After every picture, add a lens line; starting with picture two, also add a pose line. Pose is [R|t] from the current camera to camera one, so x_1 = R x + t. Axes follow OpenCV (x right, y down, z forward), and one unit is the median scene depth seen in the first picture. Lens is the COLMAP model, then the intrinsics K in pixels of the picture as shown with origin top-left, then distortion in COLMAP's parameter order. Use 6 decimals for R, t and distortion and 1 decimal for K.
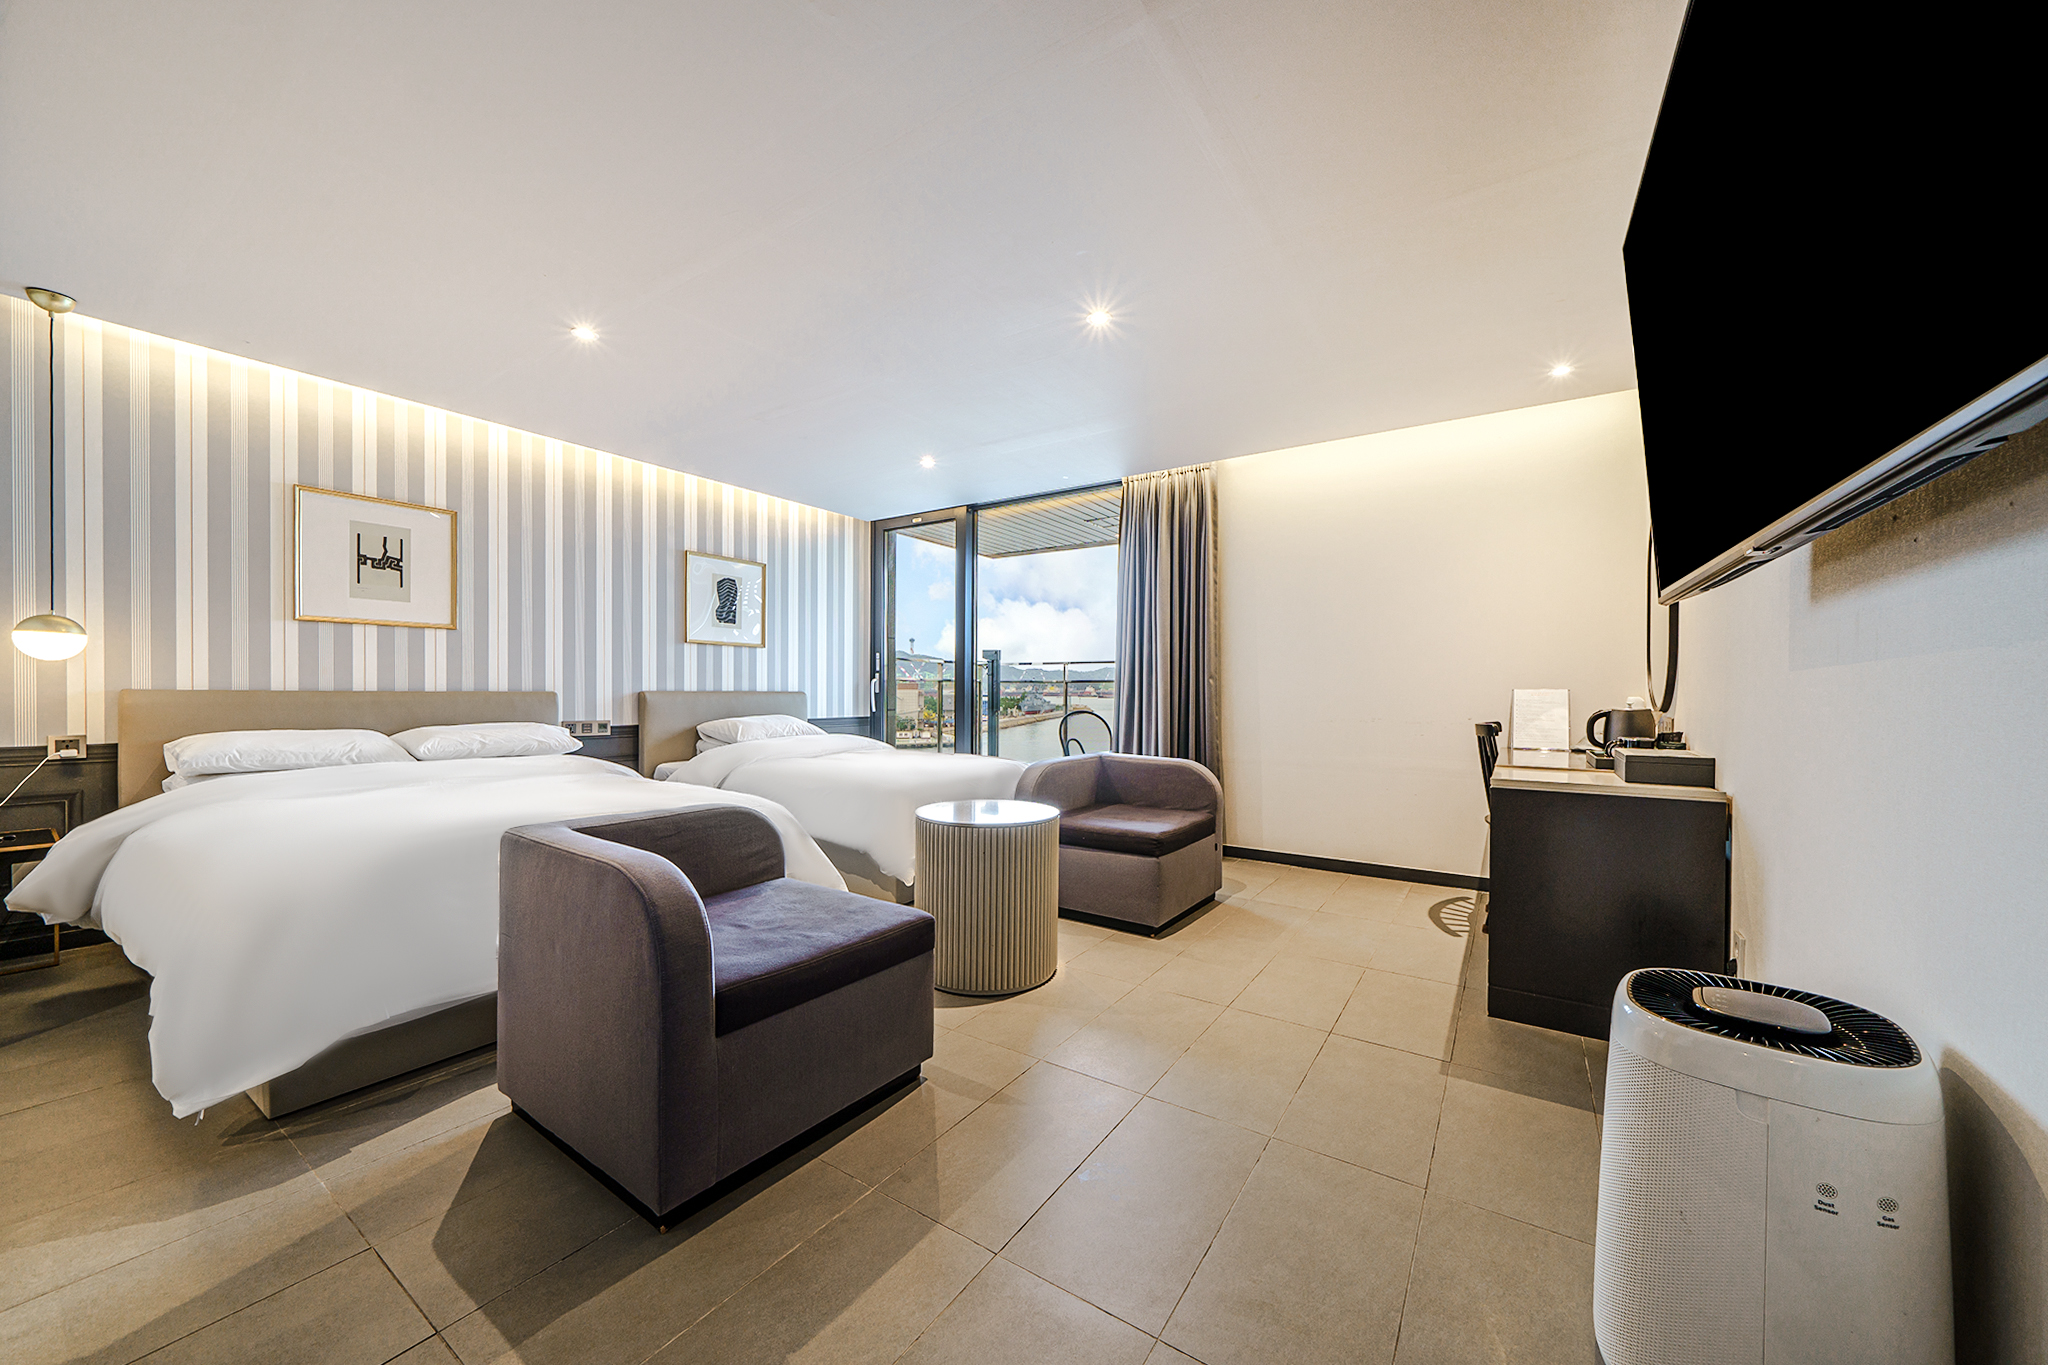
lens RADIAL K [[726.3, 0, 1020.9], [0, 726.3, 702.2], [0, 0, 1]] dist [-0.000416, -0.000129]
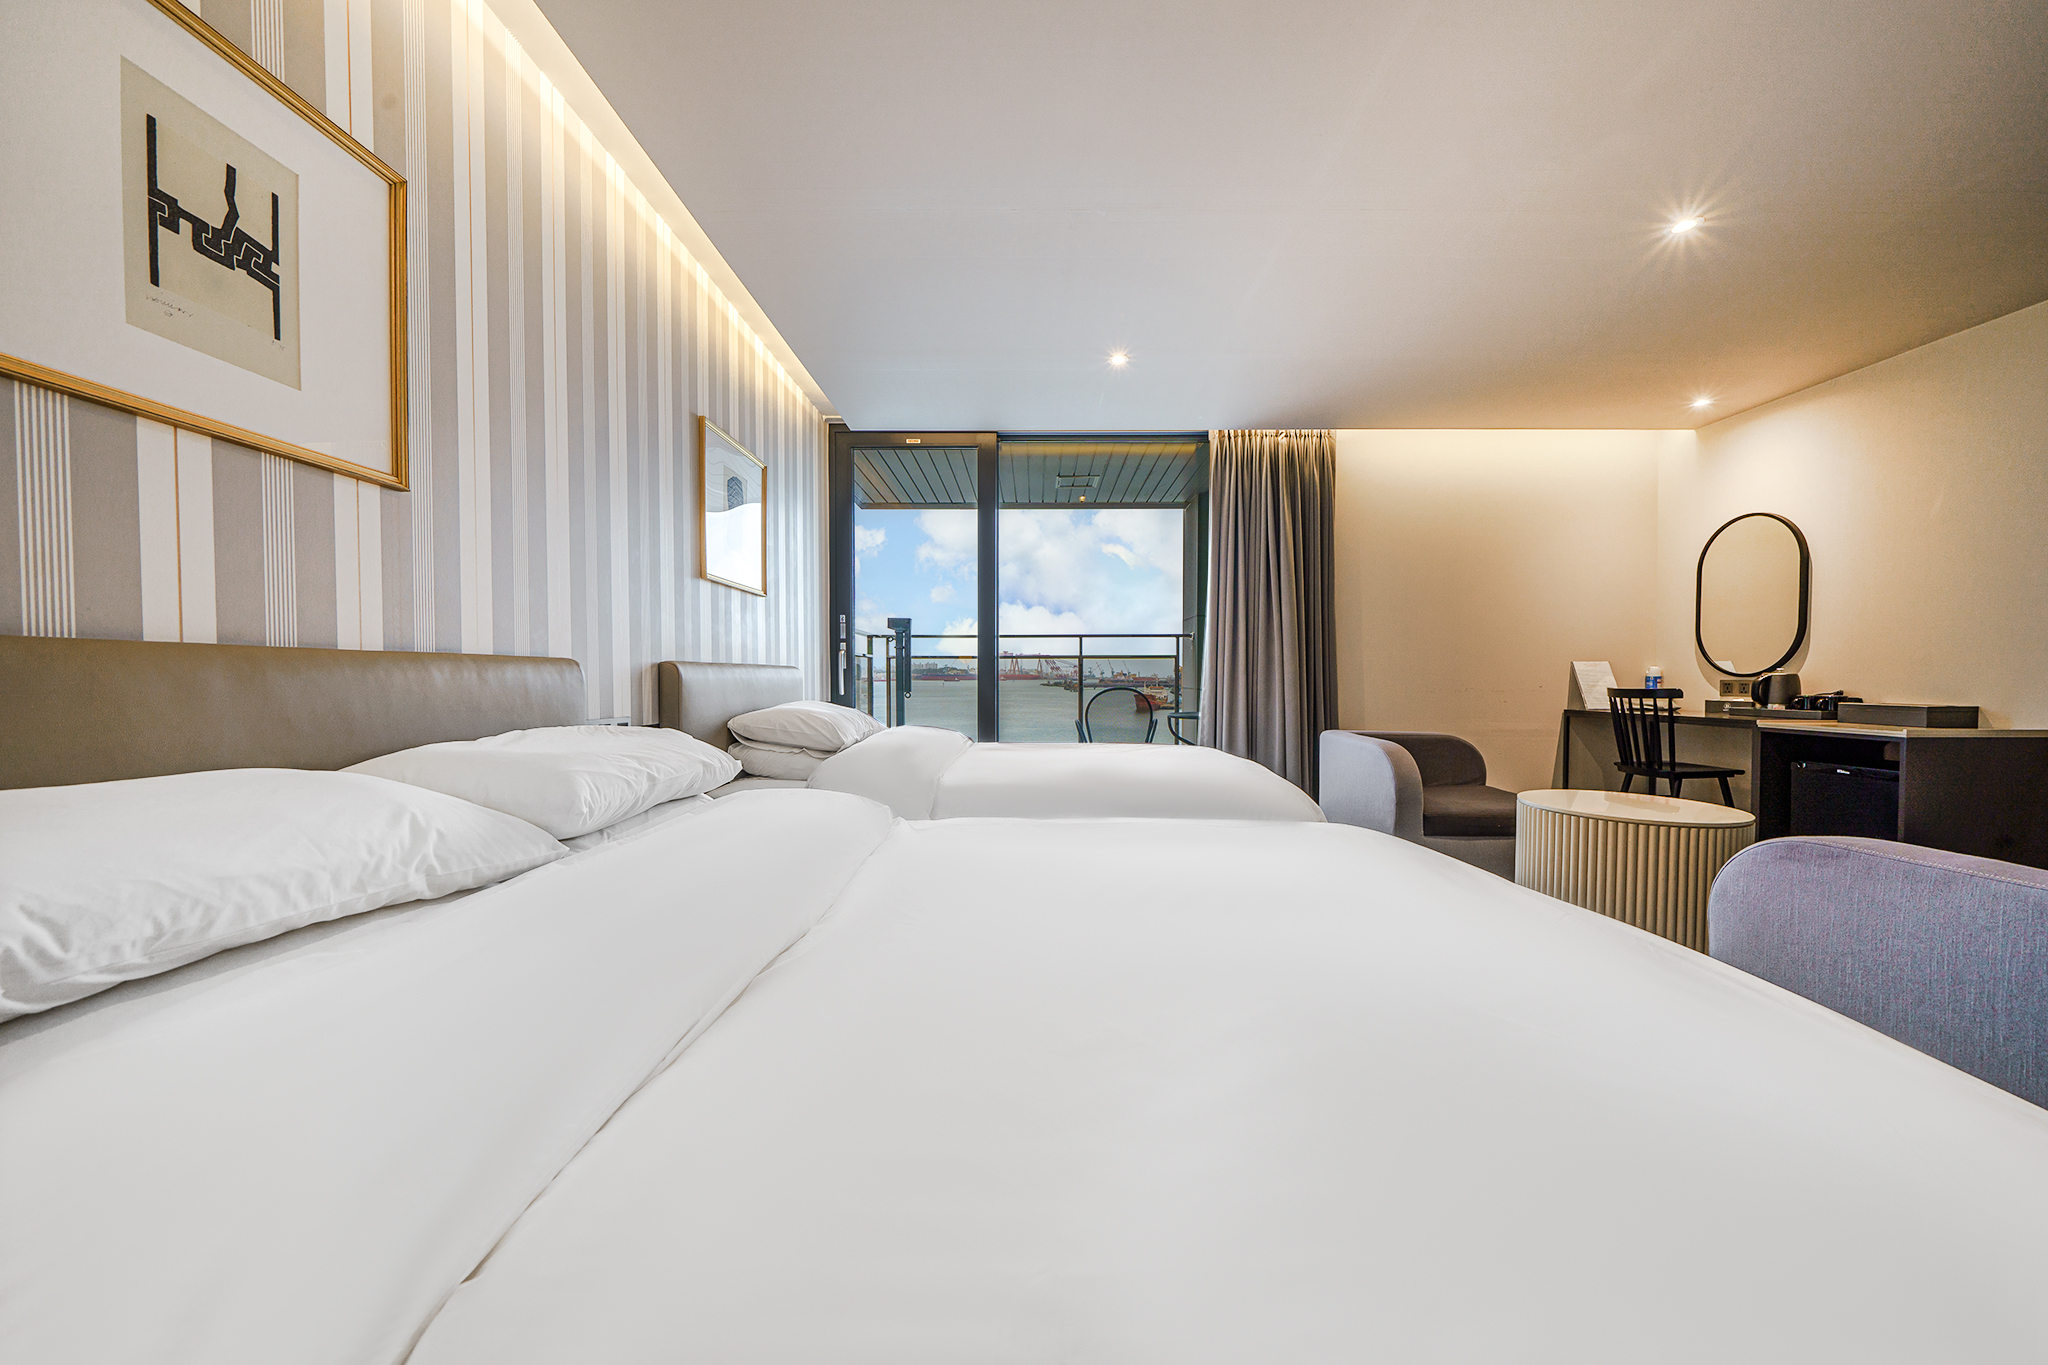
lens RADIAL K [[693.1, 0, 992.8], [0, 693.1, 690.4], [0, 0, 1]] dist [0.000325, 0.000006]
pose [[0.850271, -0.009887, 0.526252, -0.578056], [0.003852, 0.999914, 0.012563, 0.001755], [-0.526330, -0.008655, 0.850236, 0.428850]]
